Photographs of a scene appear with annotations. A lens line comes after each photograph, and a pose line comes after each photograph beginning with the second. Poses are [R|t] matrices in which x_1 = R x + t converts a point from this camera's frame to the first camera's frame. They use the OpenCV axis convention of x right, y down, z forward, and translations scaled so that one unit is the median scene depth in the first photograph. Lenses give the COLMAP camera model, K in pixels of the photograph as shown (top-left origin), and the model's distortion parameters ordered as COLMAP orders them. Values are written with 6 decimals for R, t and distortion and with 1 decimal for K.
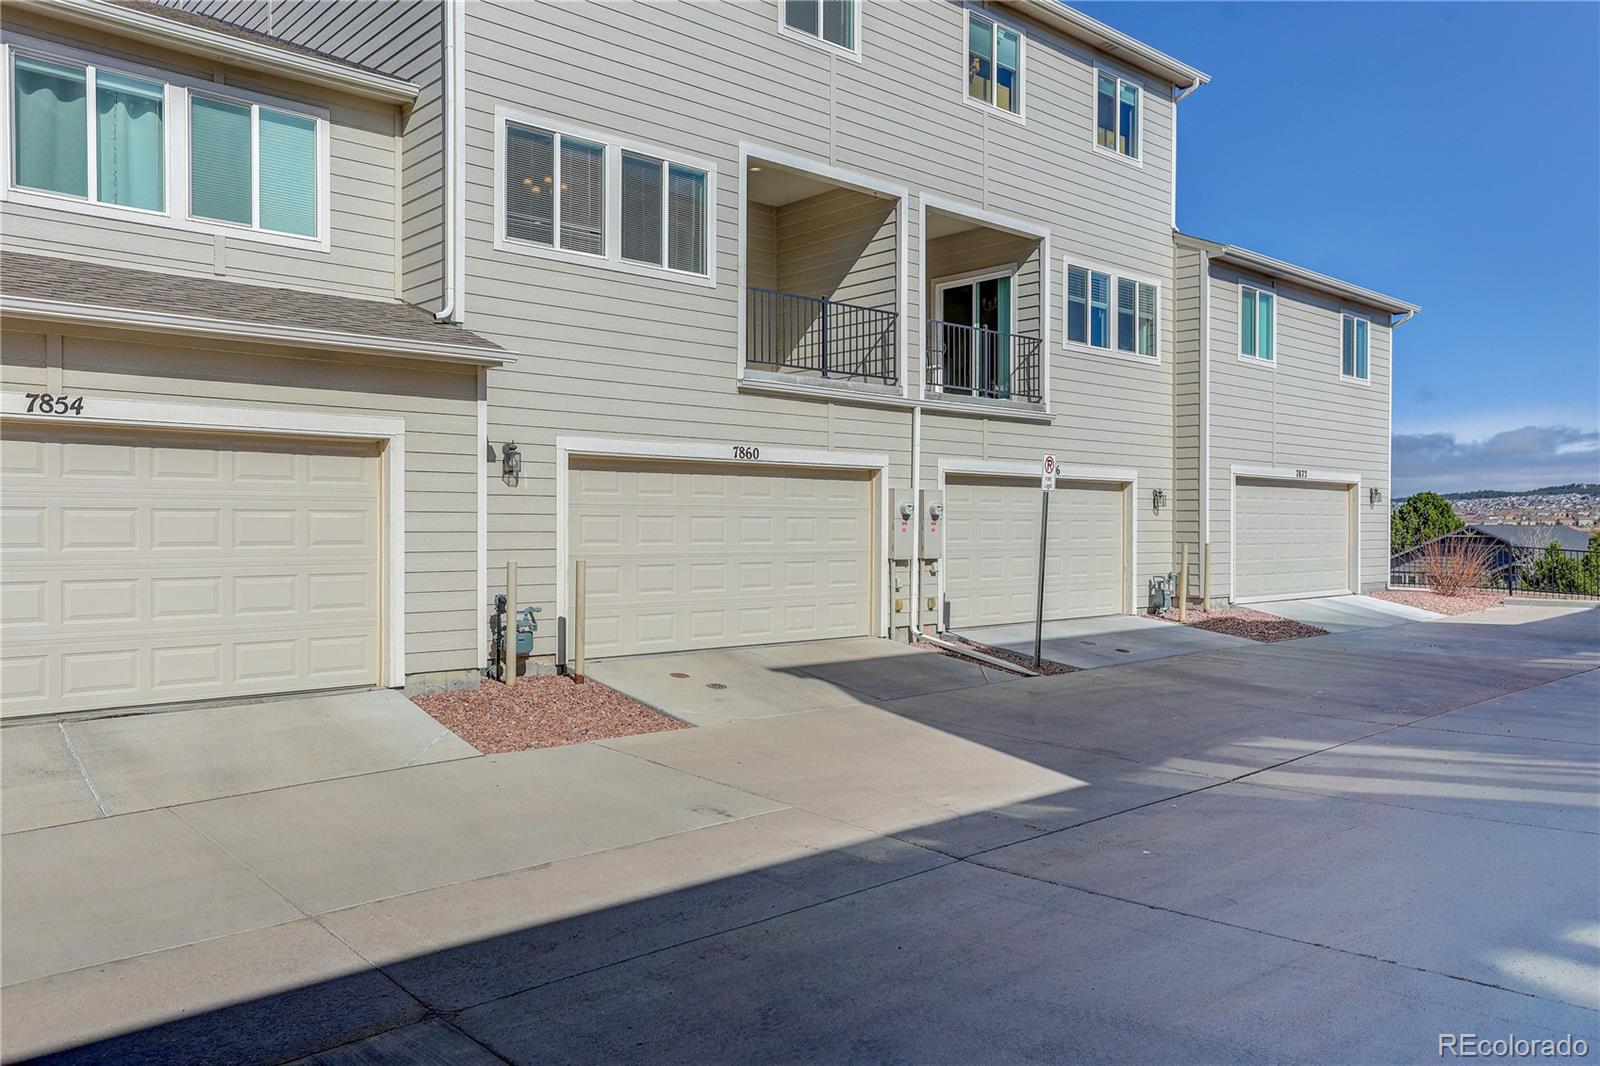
lens RADIAL K [[1190.3, 0, 800.0], [0, 1190.3, 533.0], [0, 0, 1]] dist [0.097573, -0.001573]
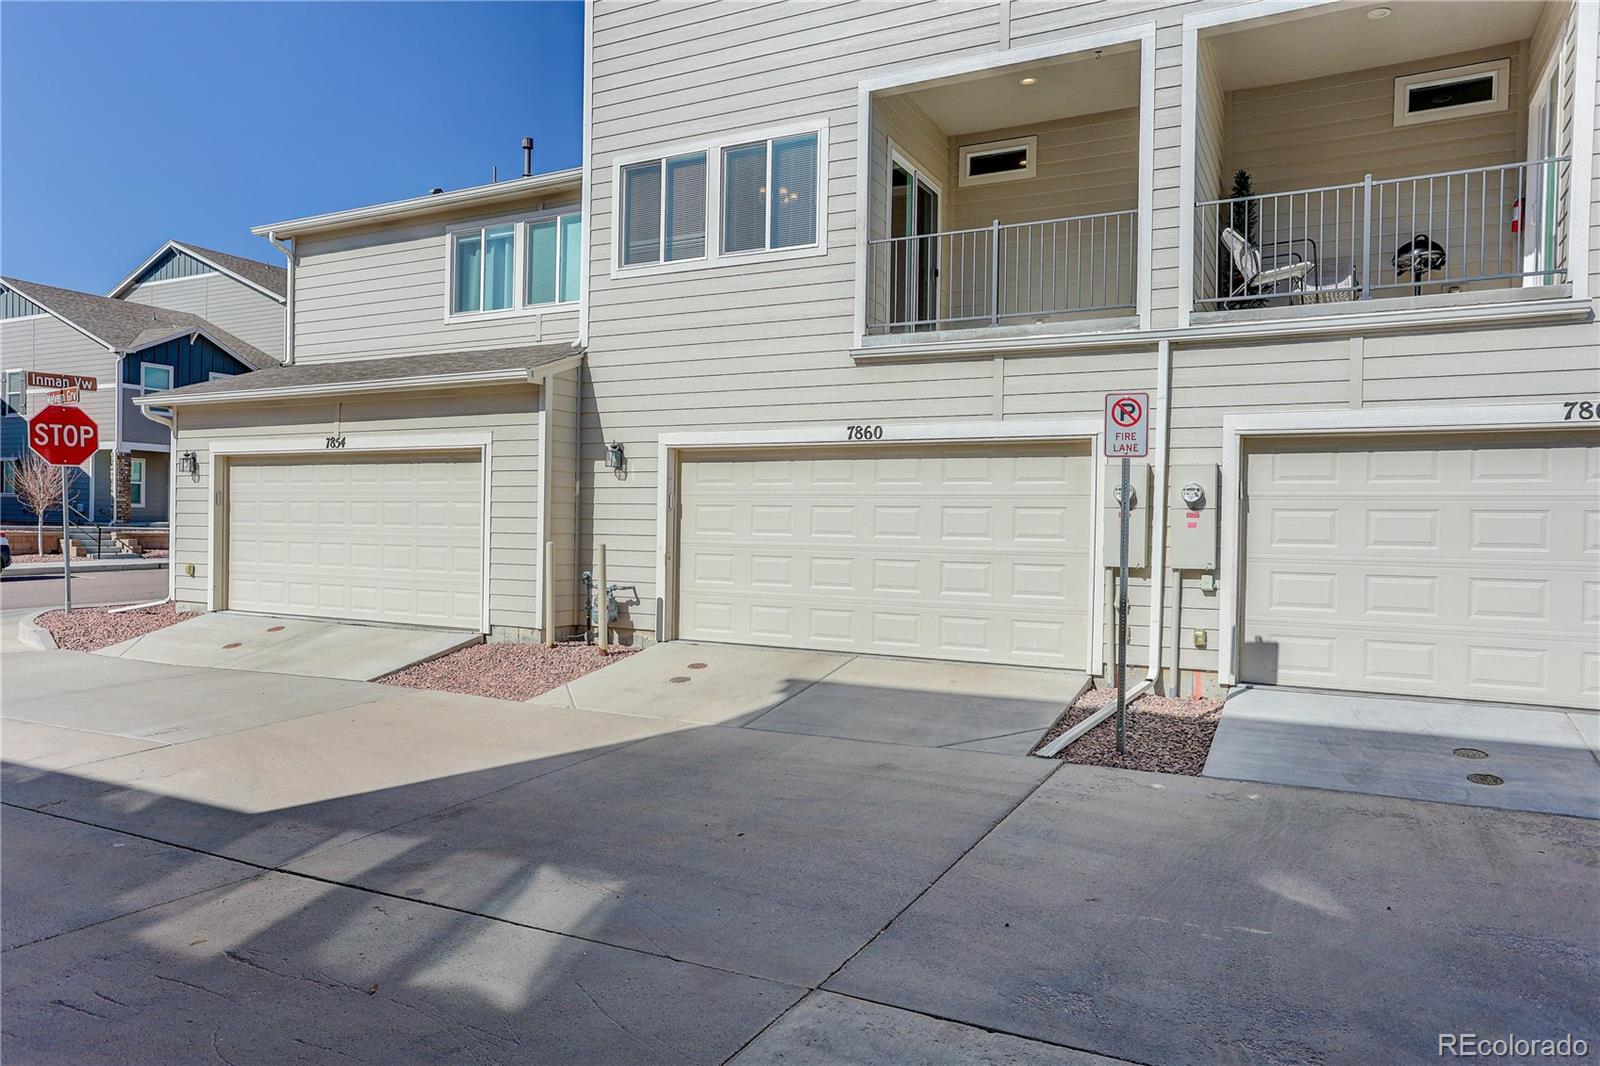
lens RADIAL K [[1105.0, 0, 800.0], [0, 1105.0, 533.0], [0, 0, 1]] dist [0.040390, 0.003358]
pose [[0.338134, 0.014257, -0.940990, 0.716577], [-0.016155, 0.999826, 0.009343, -0.000444], [0.940959, 0.012043, 0.338305, 0.694823]]
